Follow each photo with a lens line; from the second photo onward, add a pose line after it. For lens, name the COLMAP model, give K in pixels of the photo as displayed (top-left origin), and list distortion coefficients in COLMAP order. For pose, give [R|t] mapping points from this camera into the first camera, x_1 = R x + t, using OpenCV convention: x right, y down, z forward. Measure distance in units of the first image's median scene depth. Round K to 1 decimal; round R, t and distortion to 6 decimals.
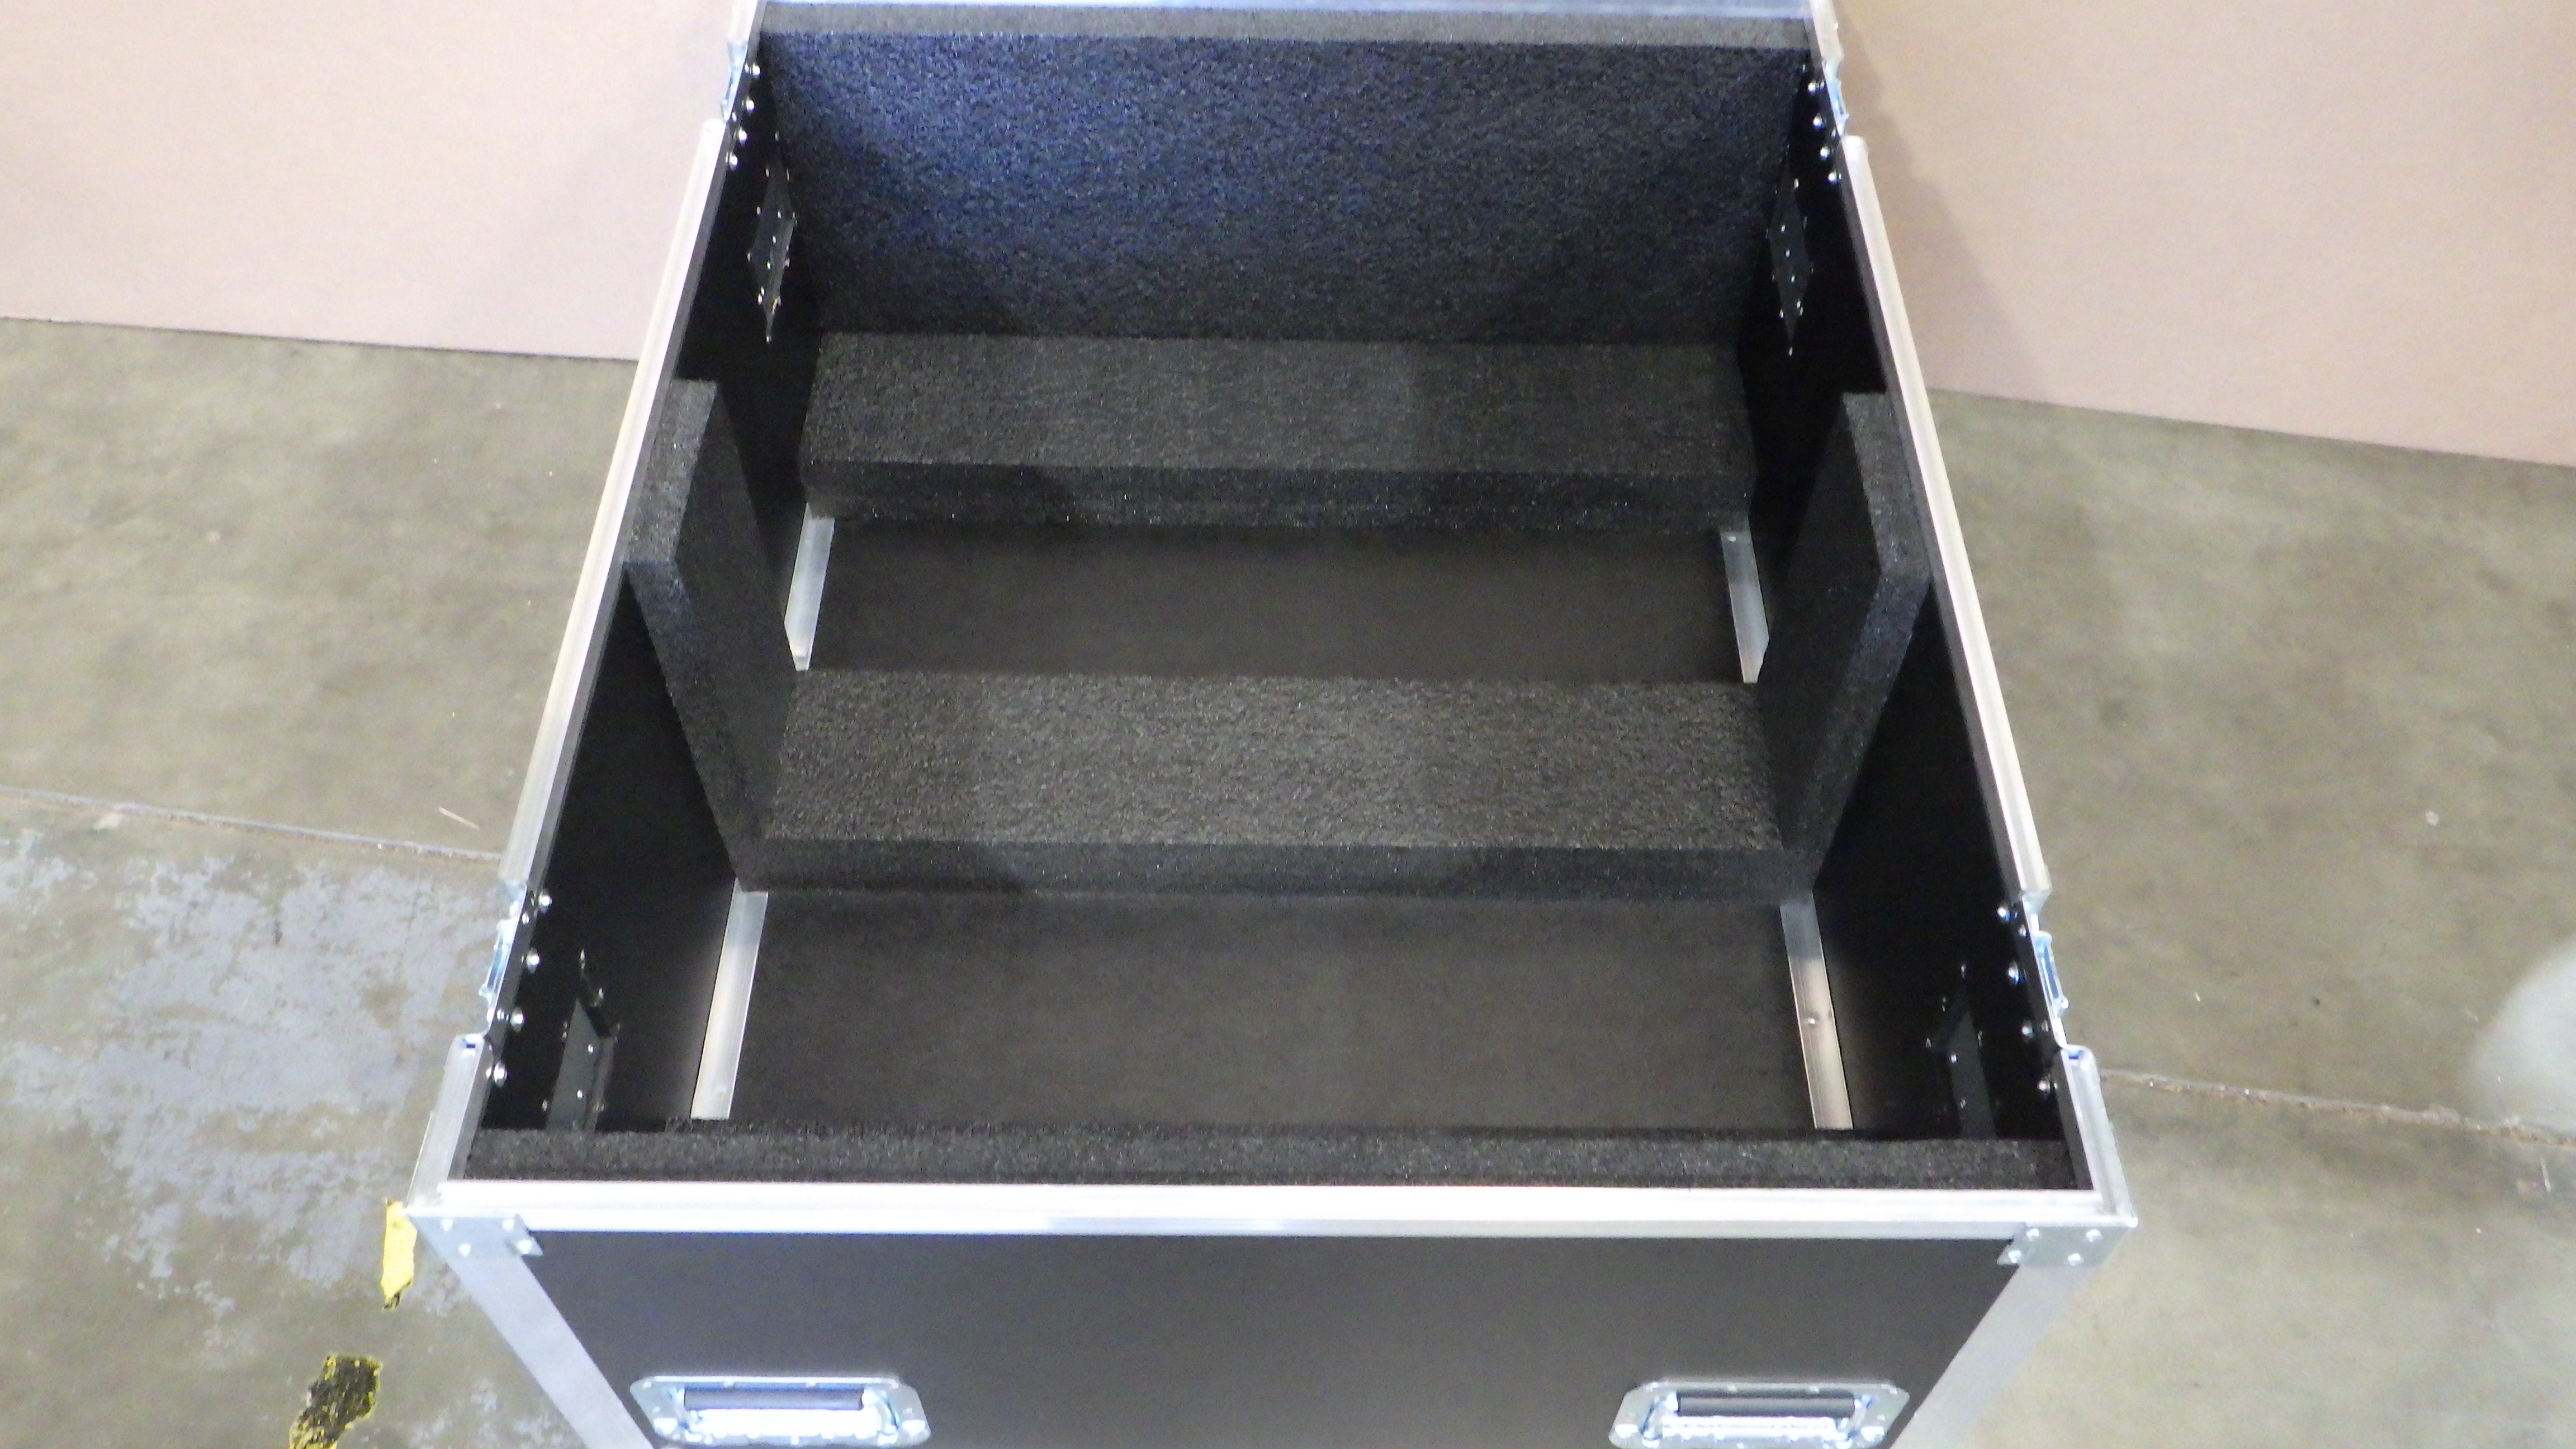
lens RADIAL K [[2136.5, 0, 1288.6], [0, 2136.5, 692.8], [0, 0, 1]] dist [-0.001964, 0.007140]
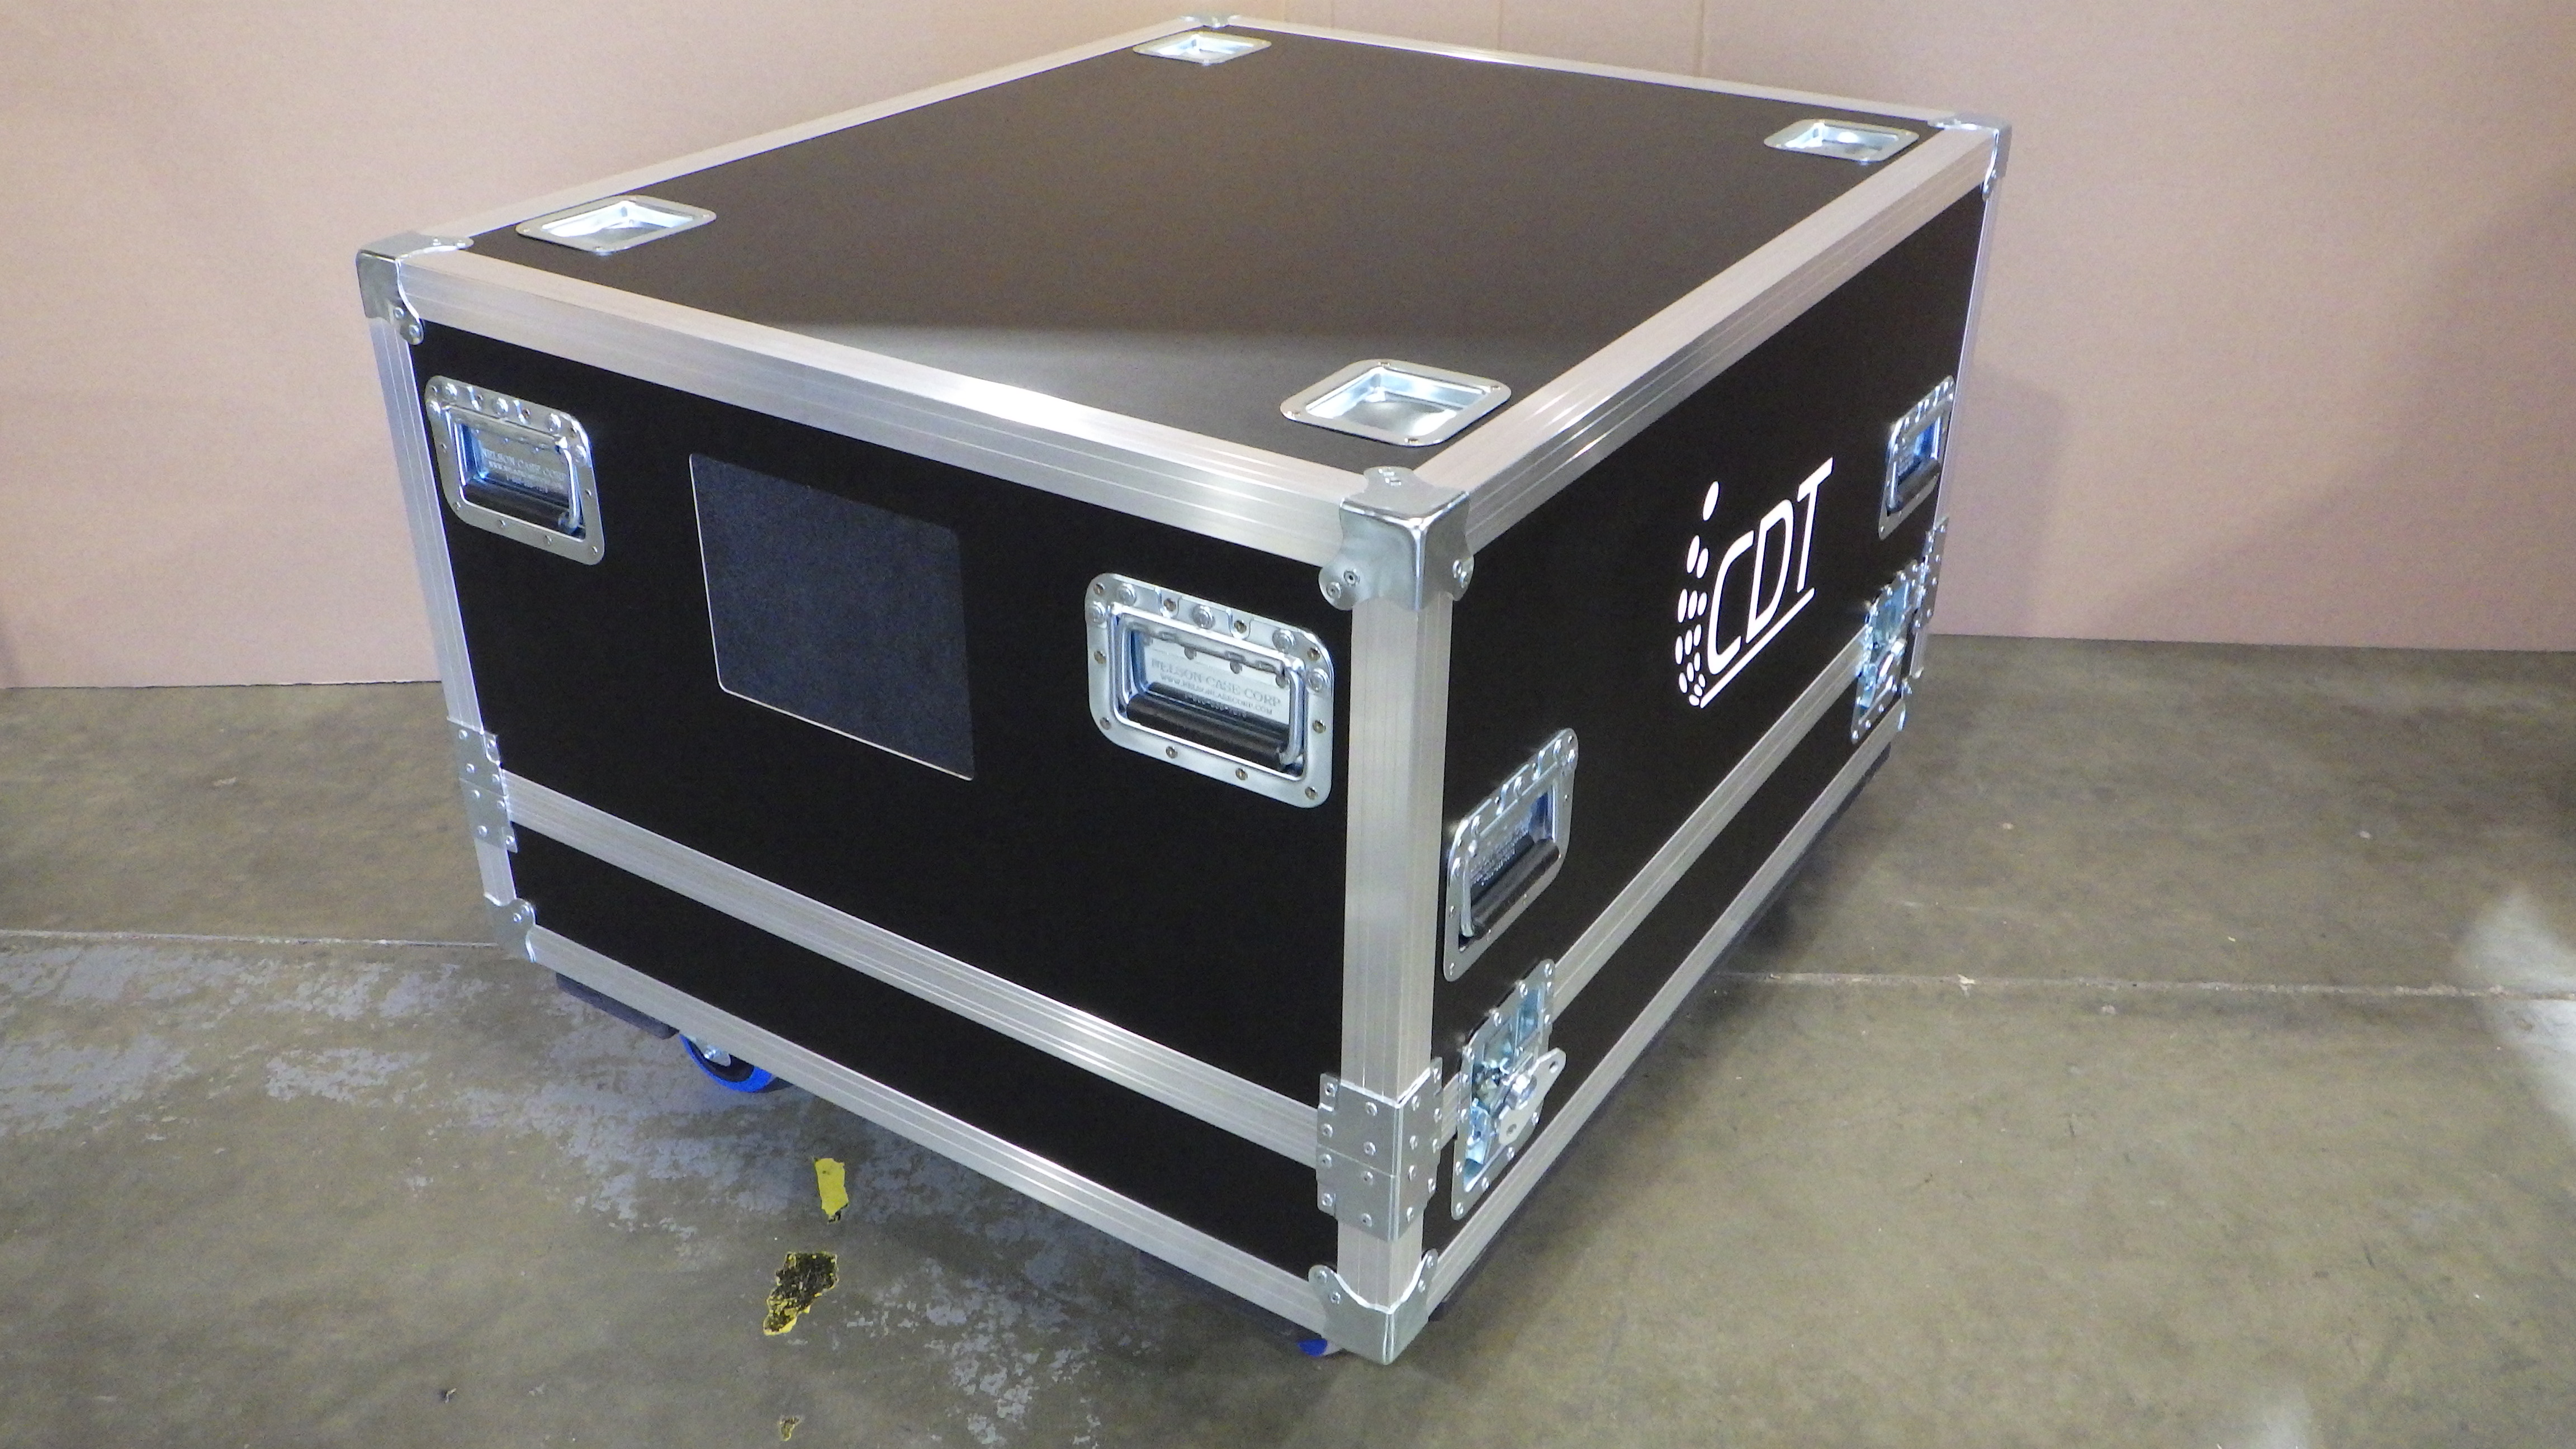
lens RADIAL K [[2136.5, 0, 1288.6], [0, 2136.5, 692.8], [0, 0, 1]] dist [-0.001964, 0.007140]
pose [[0.993227, -0.060451, 0.099229, -0.245118], [0.095748, 0.909635, -0.404223, 0.466624], [-0.065827, 0.410986, 0.909262, -0.170961]]
